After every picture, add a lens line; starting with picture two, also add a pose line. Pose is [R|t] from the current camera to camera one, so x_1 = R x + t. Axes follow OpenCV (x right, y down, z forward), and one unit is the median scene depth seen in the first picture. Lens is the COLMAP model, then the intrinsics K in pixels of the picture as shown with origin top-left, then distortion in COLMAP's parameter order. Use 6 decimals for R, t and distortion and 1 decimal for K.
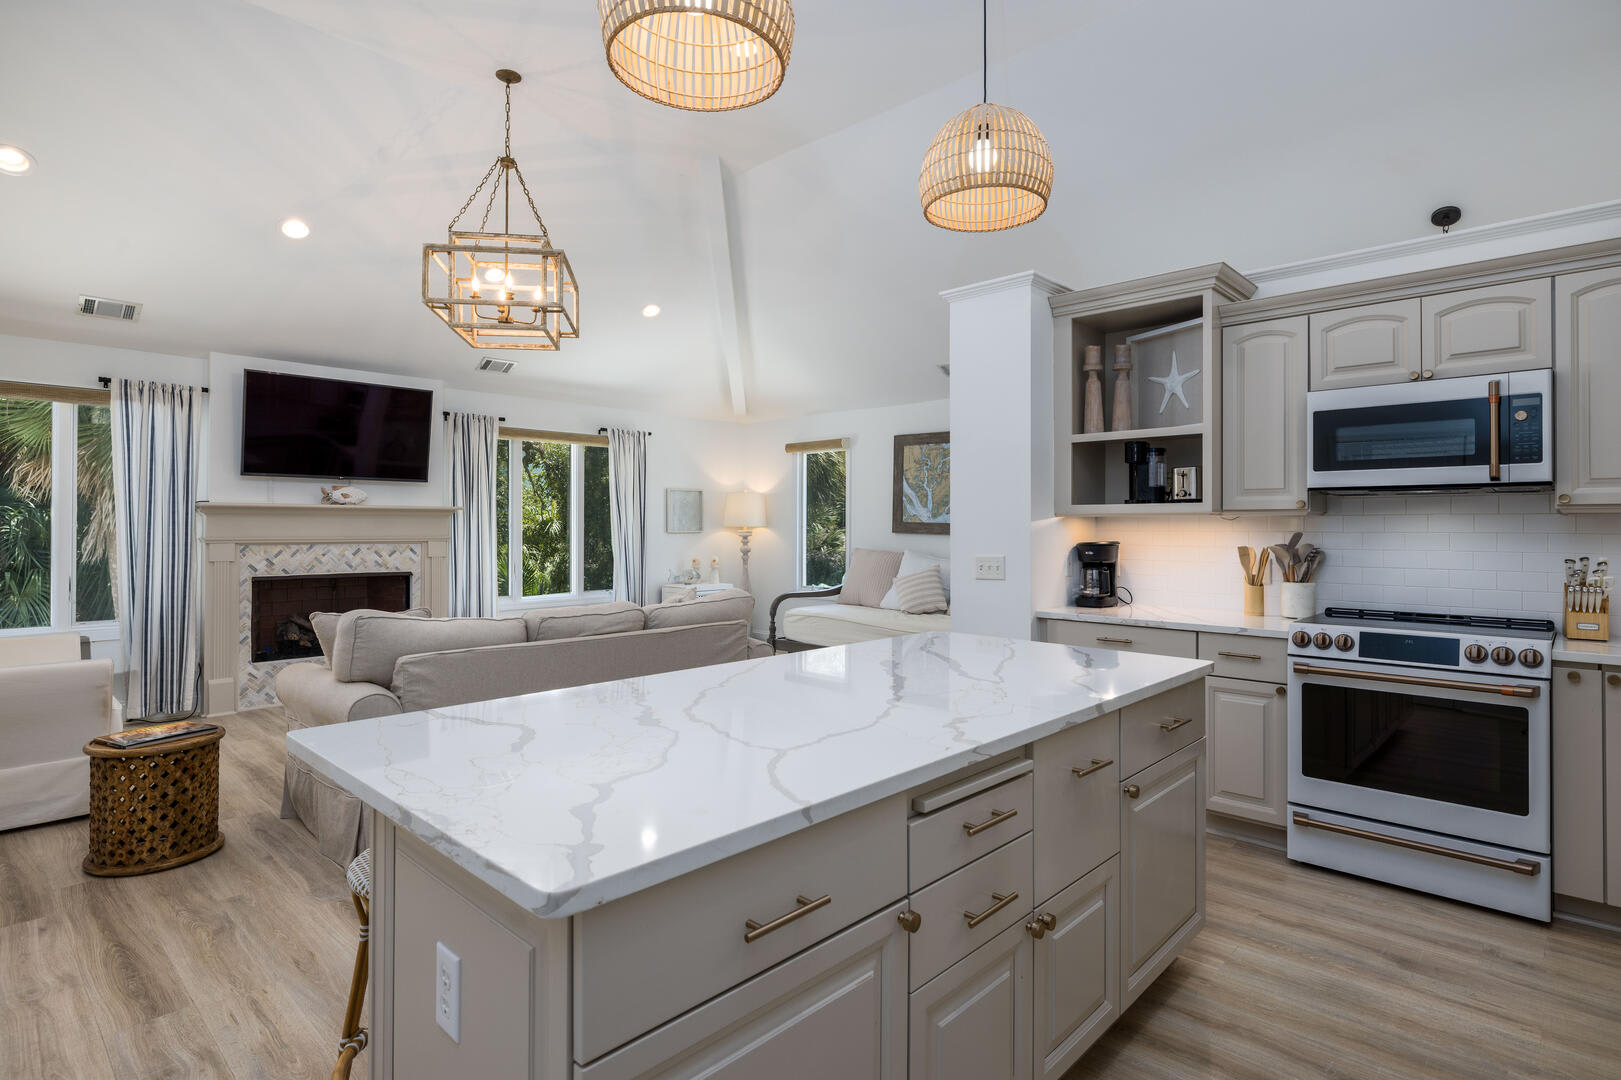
lens RADIAL K [[827.9, 0, 810.9], [0, 827.9, 527.3], [0, 0, 1]] dist [-0.006201, 0.002068]
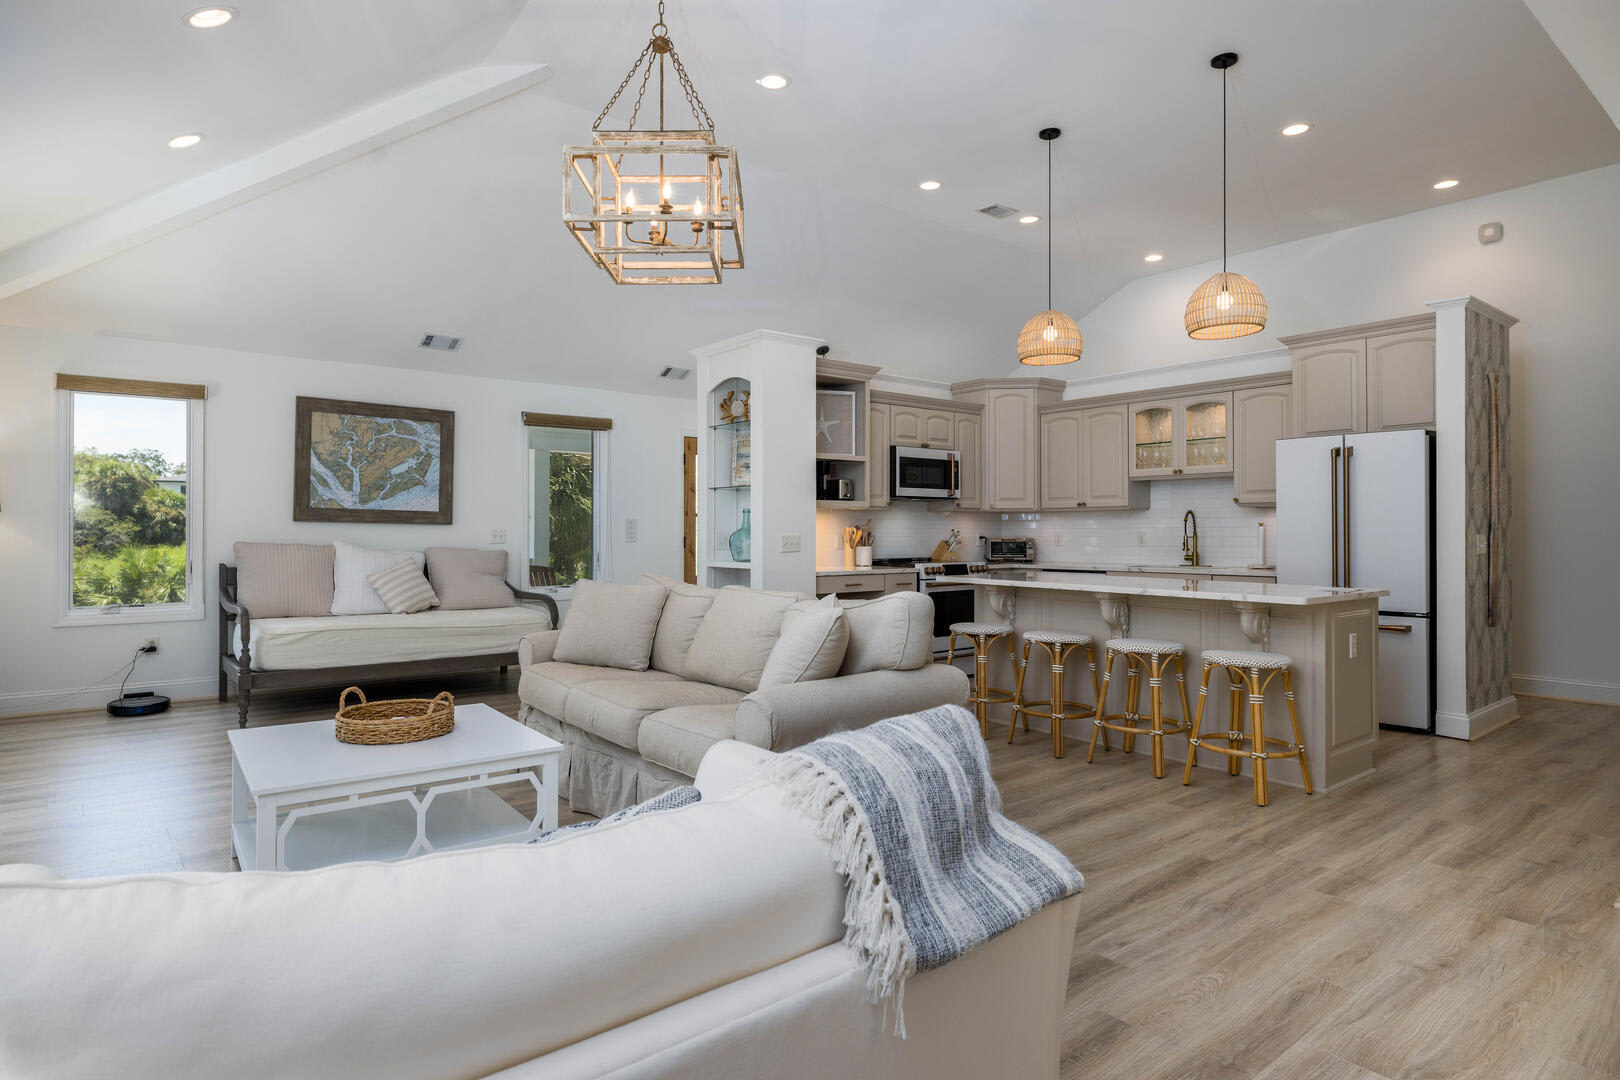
lens RADIAL K [[873.1, 0, 815.3], [0, 873.1, 528.8], [0, 0, 1]] dist [-0.000941, -0.001113]
pose [[0.141735, -0.002903, 0.989900, -1.458276], [-0.001638, 0.999994, 0.003168, 0.023731], [-0.989903, -0.002071, 0.141729, 0.908528]]
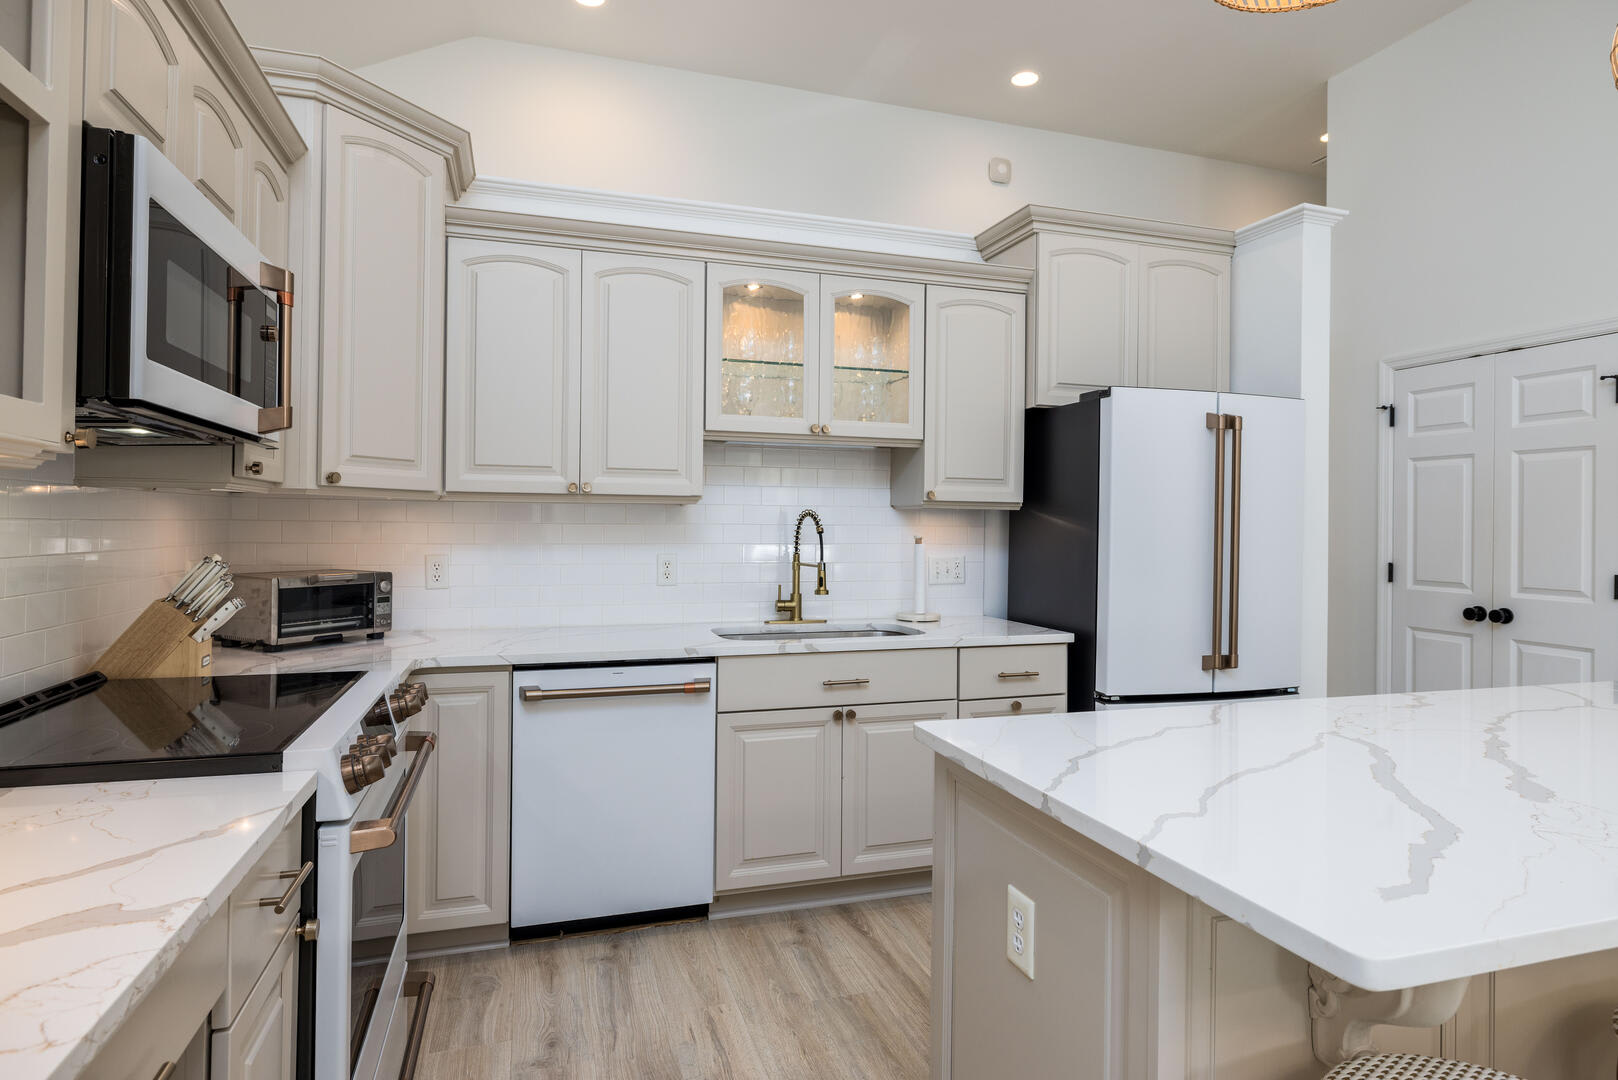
lens RADIAL K [[872.0, 0, 799.4], [0, 872.0, 530.8], [0, 0, 1]] dist [-0.000941, -0.001113]
pose [[-0.872694, -0.009798, 0.488170, 0.168983], [-0.012161, 0.999925, -0.001671, 0.011626], [-0.488117, -0.007395, -0.872747, 1.216225]]
